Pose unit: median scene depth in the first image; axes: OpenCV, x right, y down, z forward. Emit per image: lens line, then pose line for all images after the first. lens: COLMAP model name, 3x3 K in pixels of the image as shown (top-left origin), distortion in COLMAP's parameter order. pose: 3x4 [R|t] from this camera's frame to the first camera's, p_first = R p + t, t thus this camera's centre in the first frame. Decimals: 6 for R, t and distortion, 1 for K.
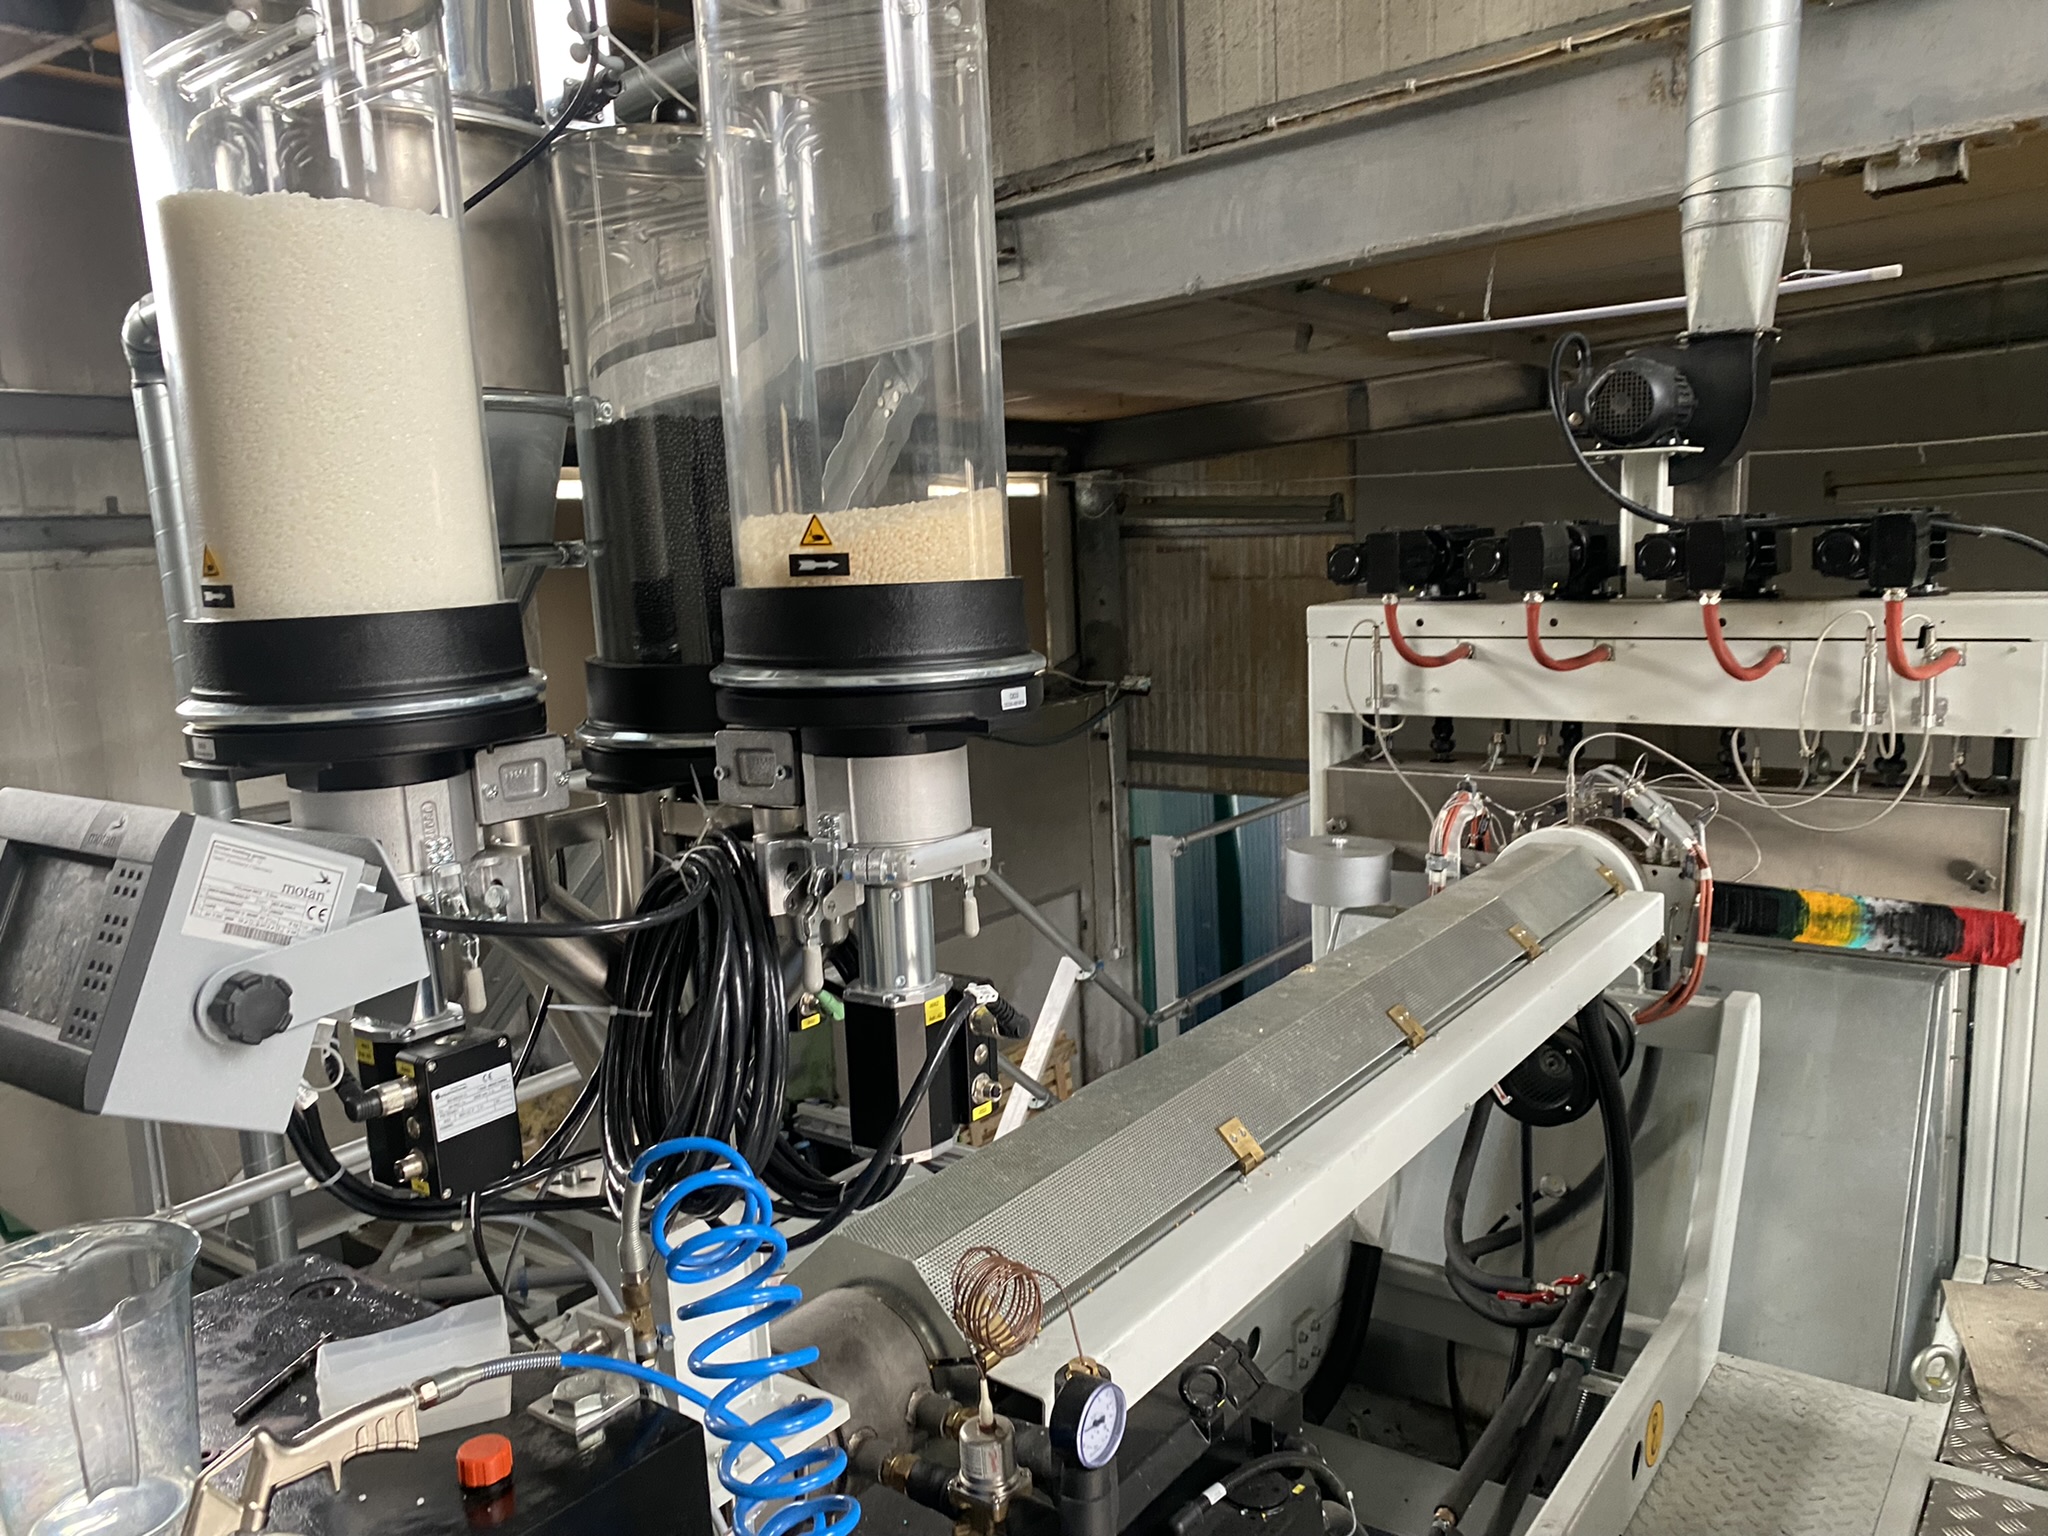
lens RADIAL K [[1577.4, 0, 1072.0], [0, 1577.4, 779.9], [0, 0, 1]] dist [0.014254, -0.015351]
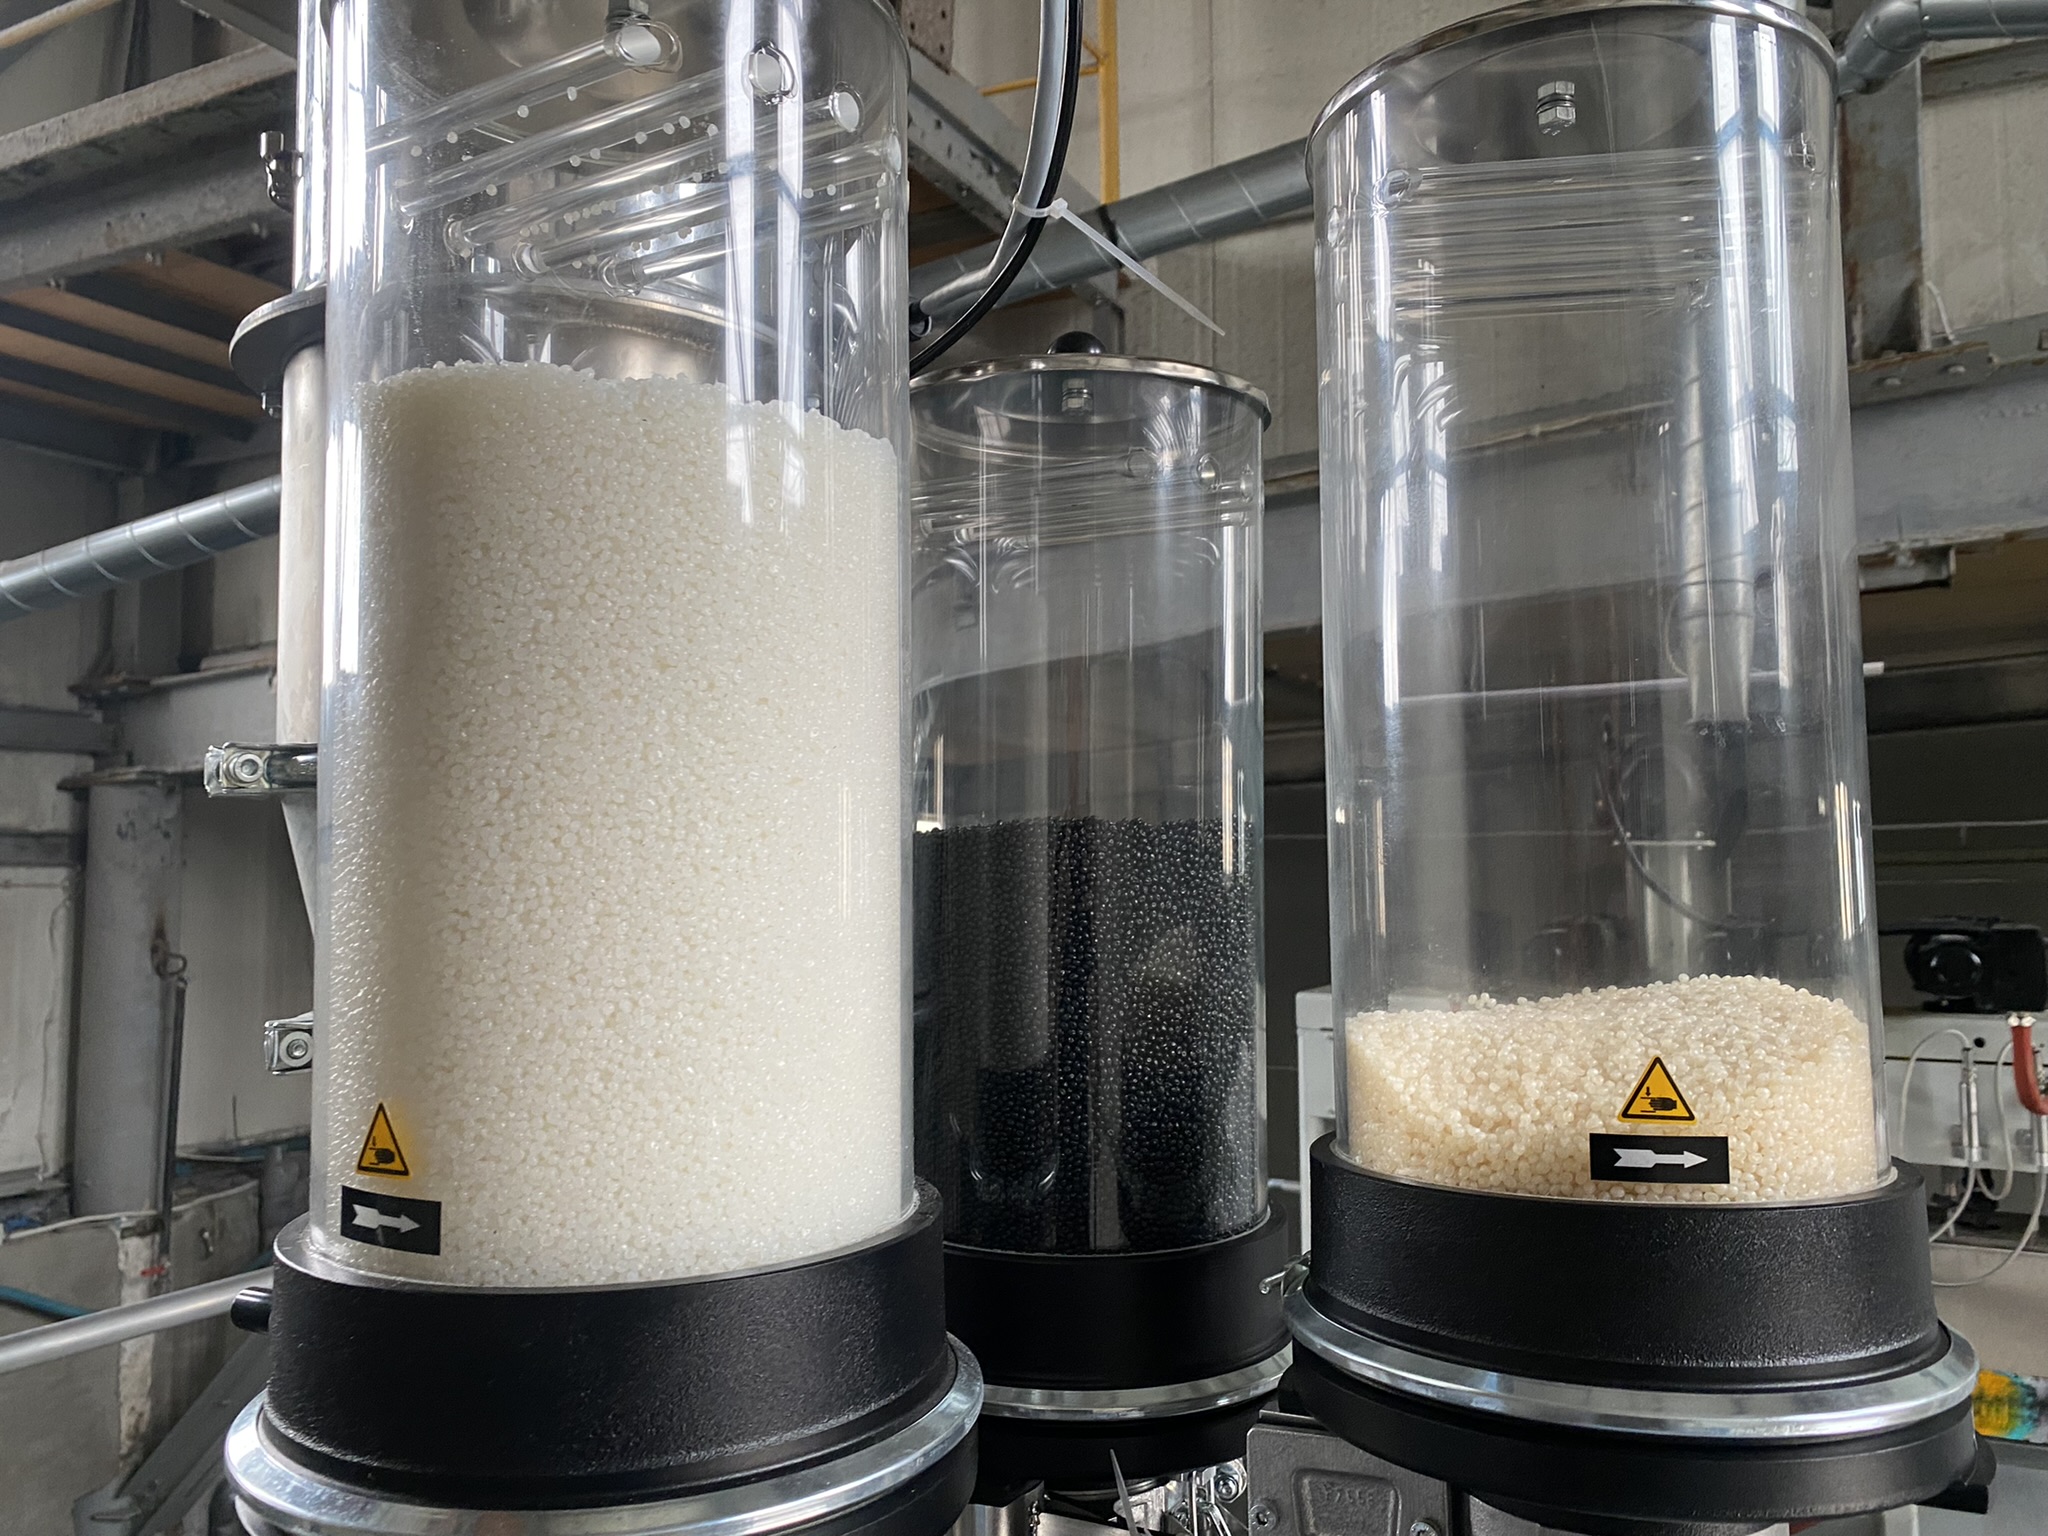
lens RADIAL K [[1577.4, 0, 1037.7], [0, 1577.4, 773.5], [0, 0, 1]] dist [0.014254, -0.015351]
pose [[0.992013, 0.043126, 0.118536, -0.160372], [-0.015413, 0.974139, -0.225421, -0.053335], [-0.125192, 0.221794, 0.967024, 0.198319]]
